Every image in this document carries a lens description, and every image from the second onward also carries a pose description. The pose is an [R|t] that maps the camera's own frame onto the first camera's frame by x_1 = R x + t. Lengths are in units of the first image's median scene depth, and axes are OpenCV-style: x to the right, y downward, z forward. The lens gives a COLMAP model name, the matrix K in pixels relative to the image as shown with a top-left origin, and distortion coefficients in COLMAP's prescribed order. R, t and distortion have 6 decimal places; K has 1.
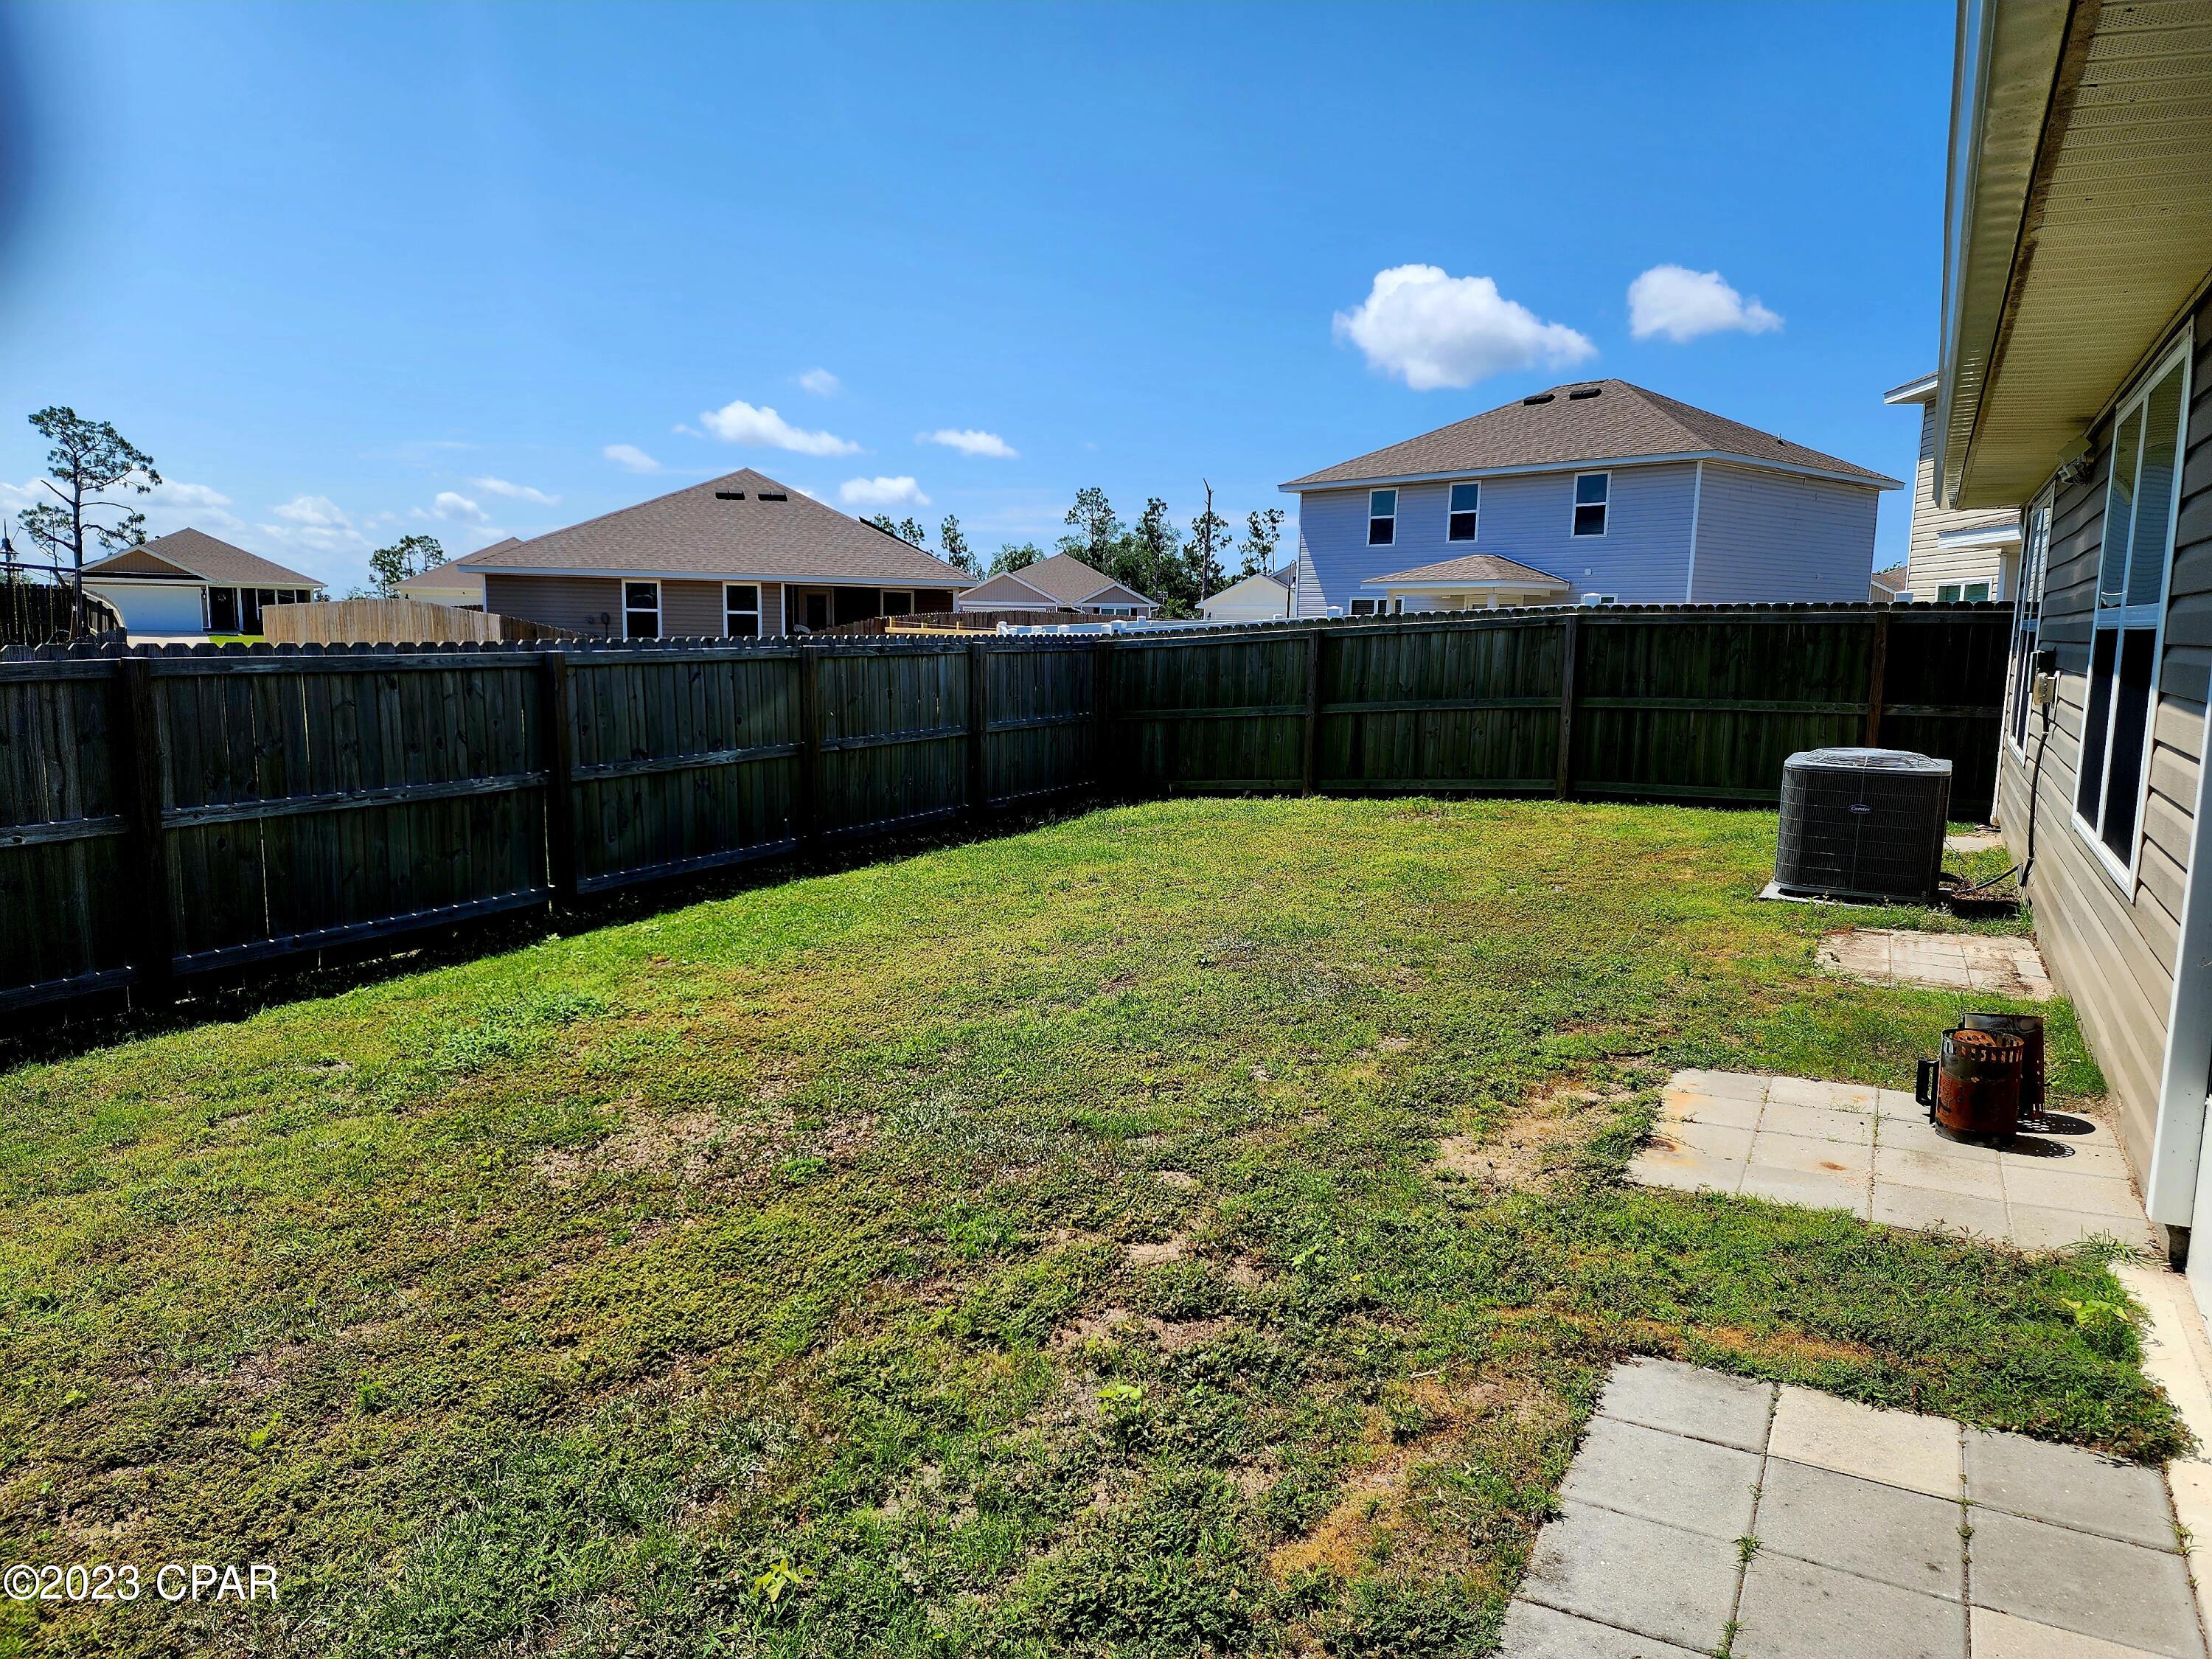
lens RADIAL K [[1486.8, 0, 1096.7], [0, 1486.8, 835.8], [0, 0, 1]] dist [0.050100, -0.048543]
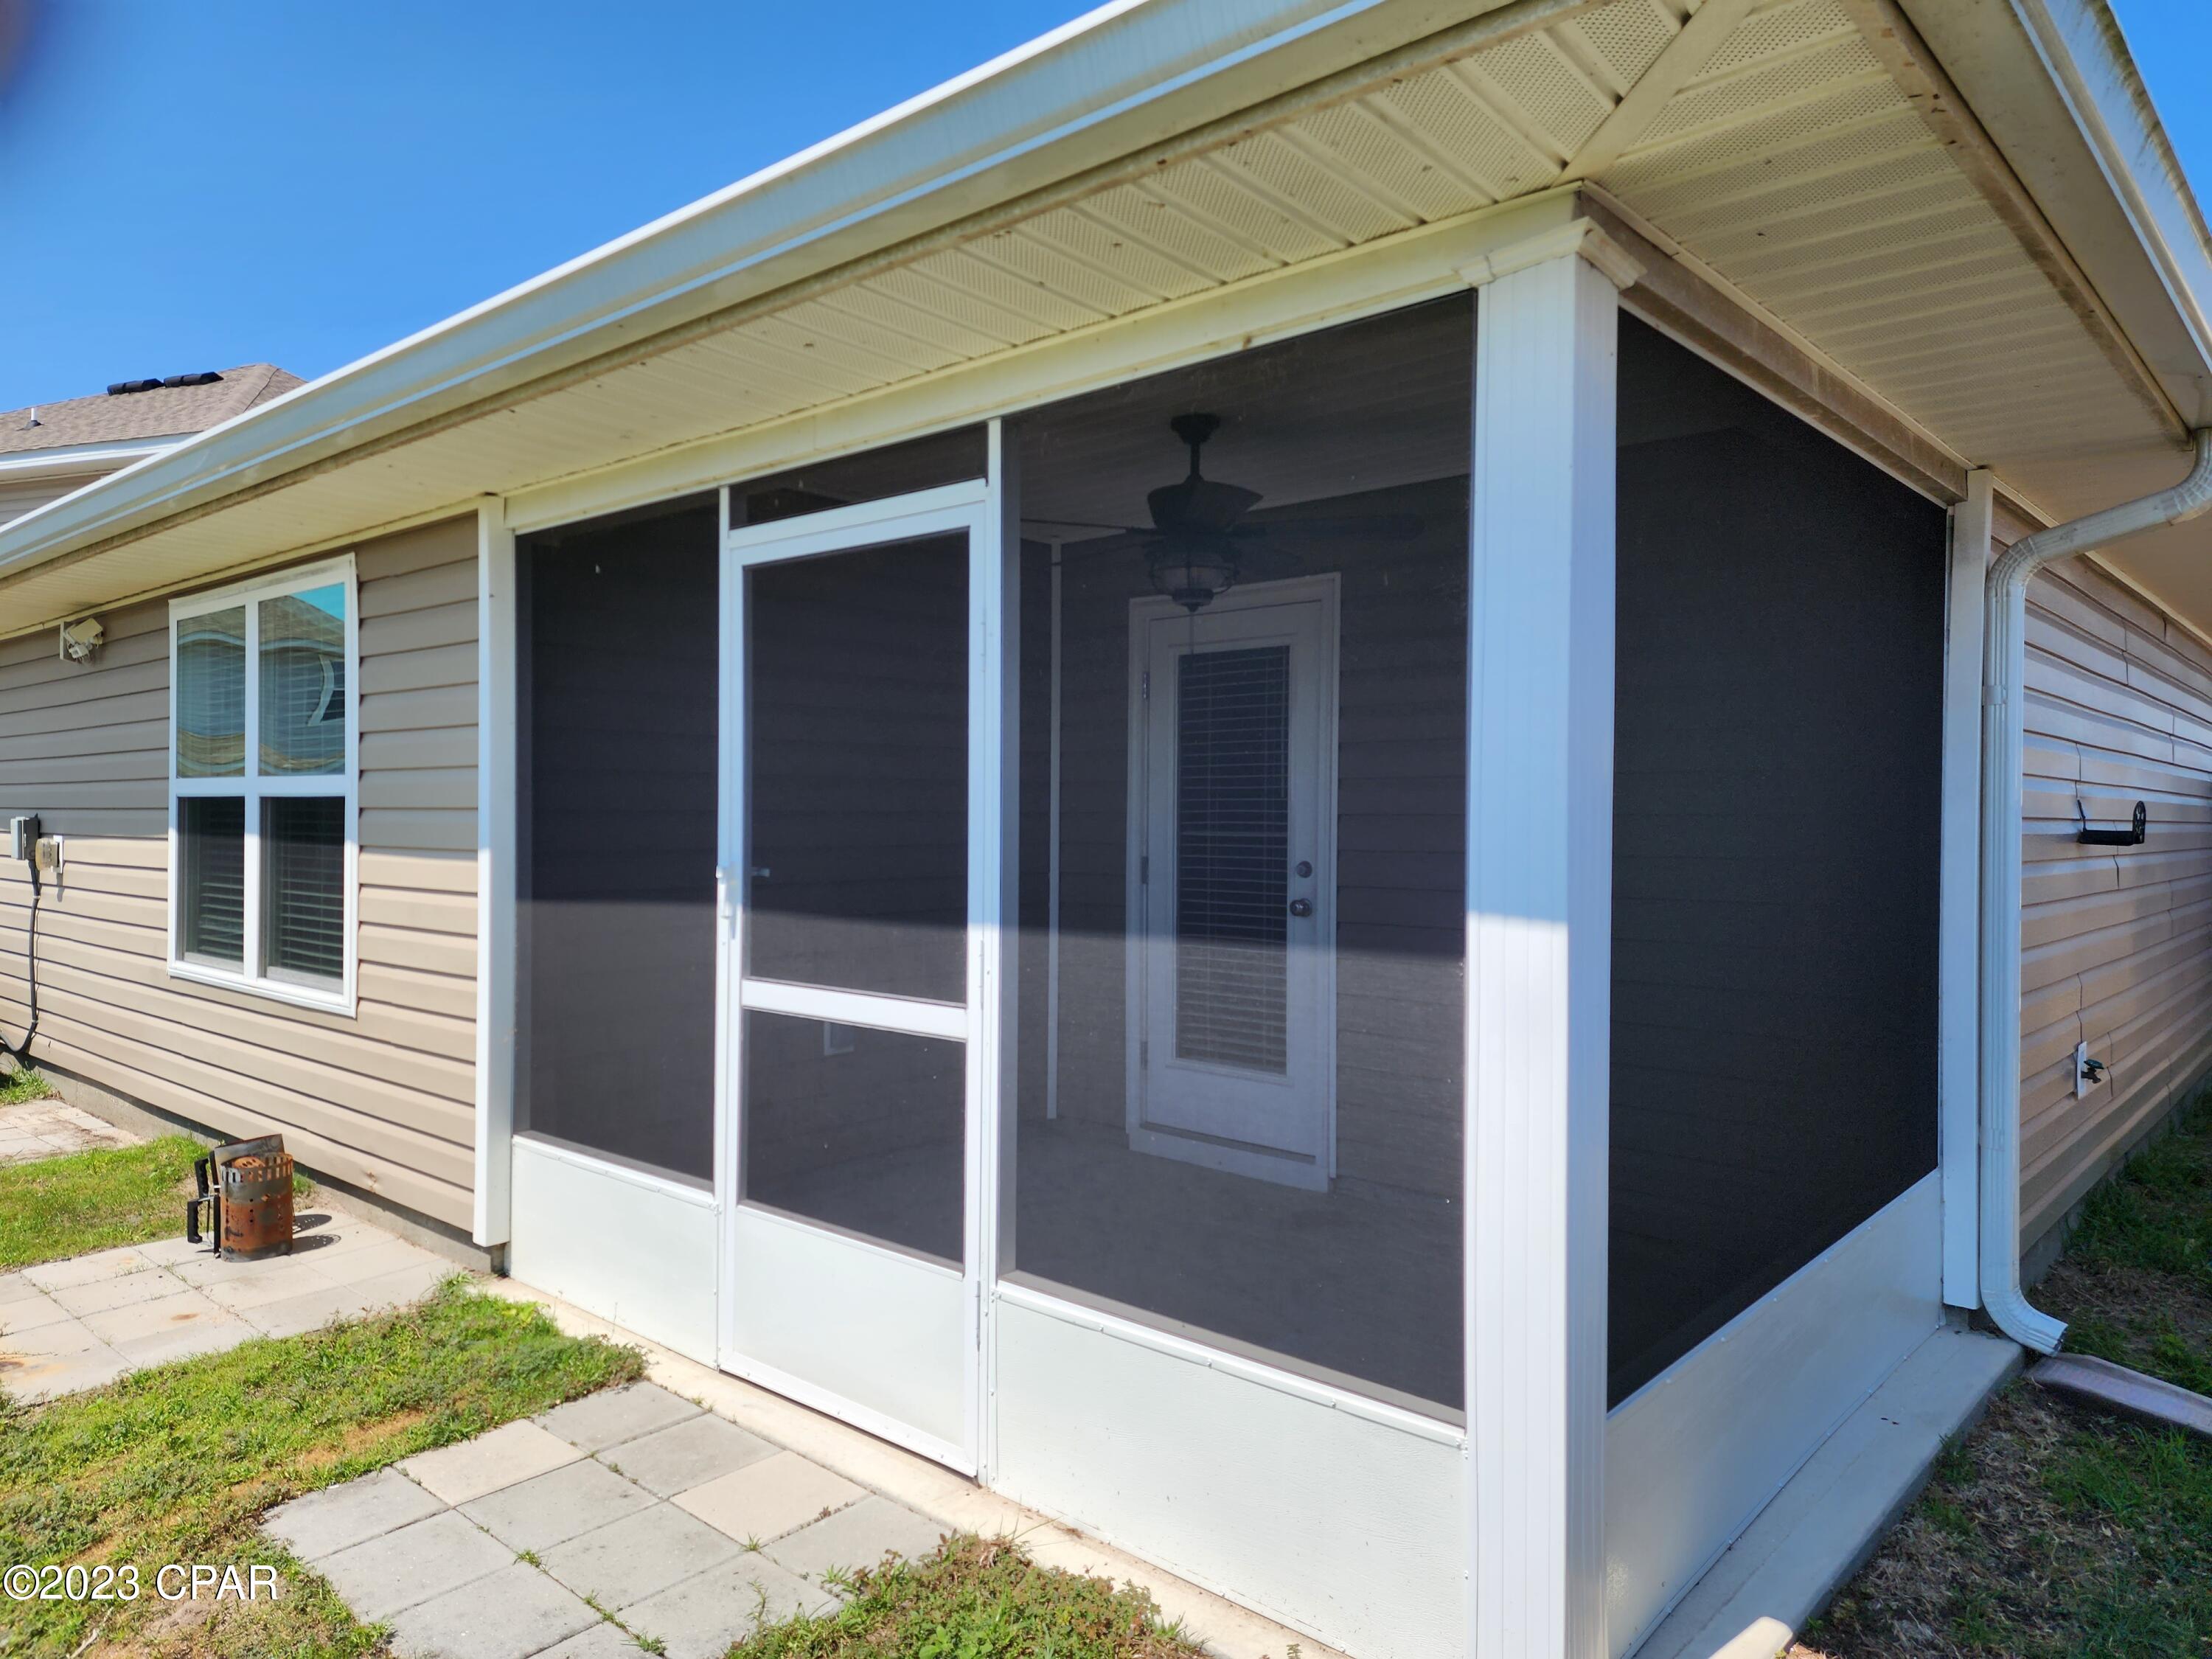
lens RADIAL K [[1486.8, 0, 1100.1], [0, 1486.8, 831.0], [0, 0, 1]] dist [0.050100, -0.048543]
pose [[0.196794, -0.022516, 0.980186, -0.499702], [0.134094, 0.990960, -0.004159, -0.024908], [-0.971232, 0.132256, 0.198034, 0.197718]]
